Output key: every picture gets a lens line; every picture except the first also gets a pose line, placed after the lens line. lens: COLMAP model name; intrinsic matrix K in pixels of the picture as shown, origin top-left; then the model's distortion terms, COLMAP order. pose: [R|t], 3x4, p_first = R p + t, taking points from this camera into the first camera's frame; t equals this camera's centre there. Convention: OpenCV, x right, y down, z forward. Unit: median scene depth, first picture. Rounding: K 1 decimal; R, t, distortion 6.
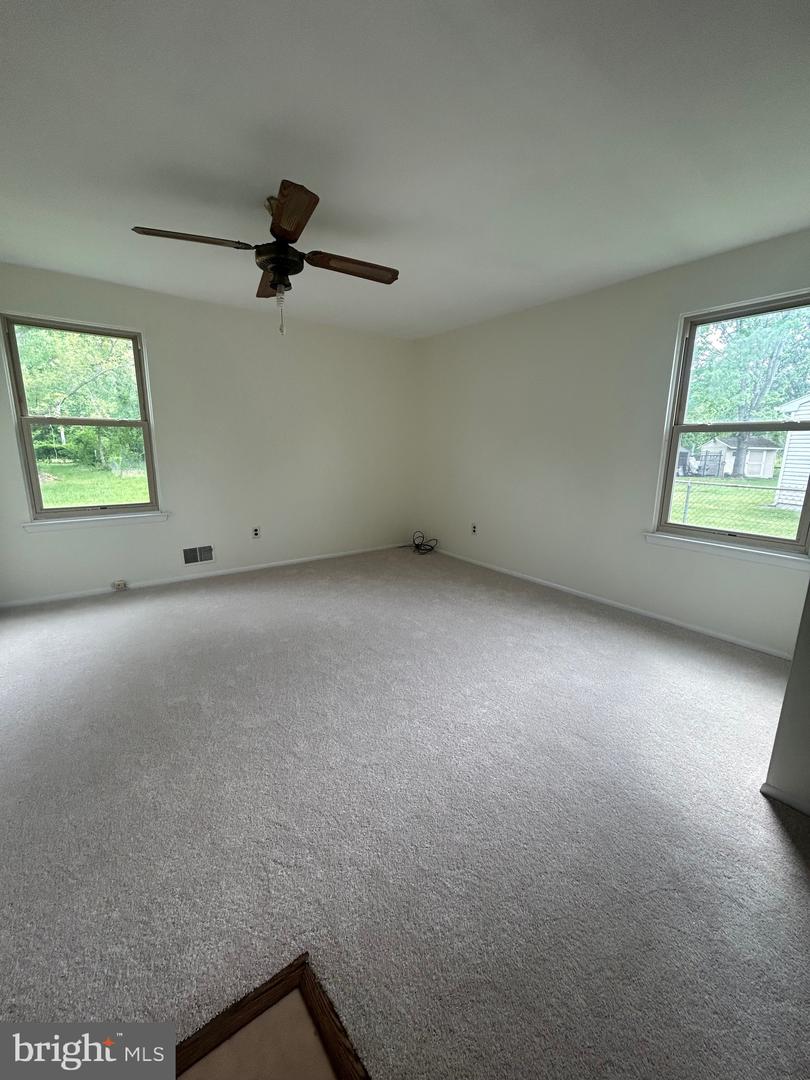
lens RADIAL K [[437.8, 0, 407.1], [0, 437.8, 537.7], [0, 0, 1]] dist [0.000309, -0.000465]
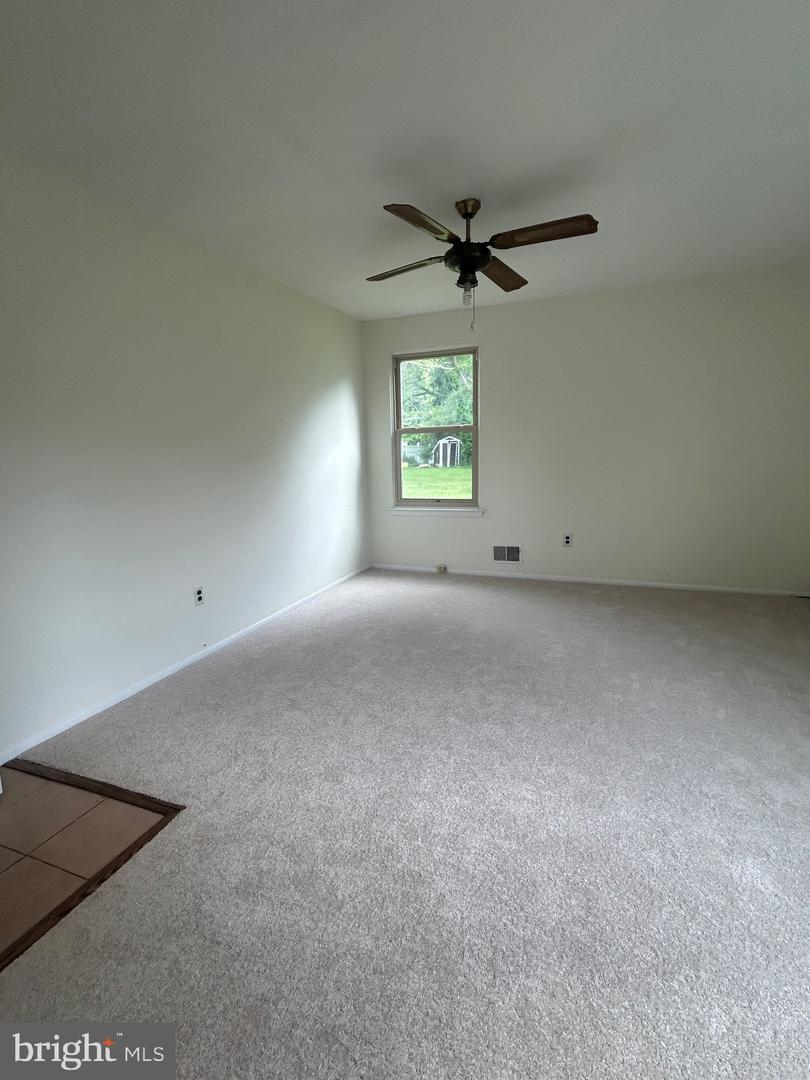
lens RADIAL K [[505.7, 0, 405.0], [0, 505.7, 540.0], [0, 0, 1]] dist [-0.005414, 0.001024]
pose [[0.524893, 0.123447, -0.842169, 0.529625], [-0.144870, 0.987947, 0.054524, -0.031020], [0.838749, 0.093386, 0.536450, 0.246900]]
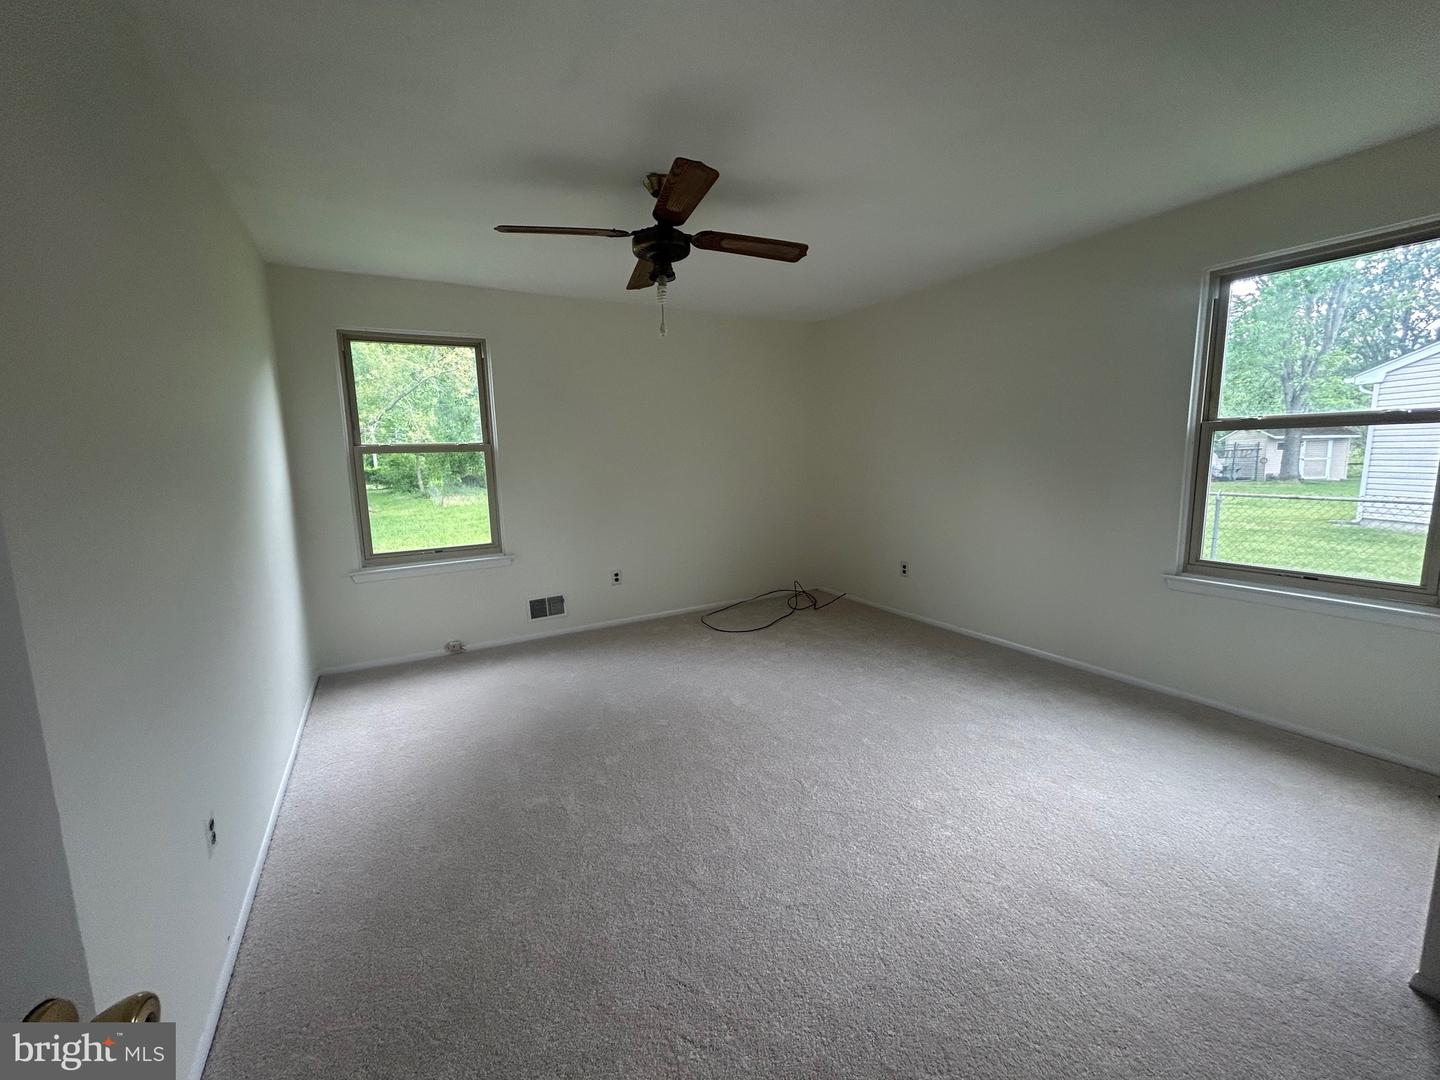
lens RADIAL K [[583.7, 0, 718.5], [0, 583.7, 537.3], [0, 0, 1]] dist [0.000309, -0.000465]
pose [[0.991456, -0.020025, -0.128897, -0.045153], [0.011651, 0.997791, -0.065394, -0.020533], [0.129922, 0.063334, 0.989499, -0.013438]]
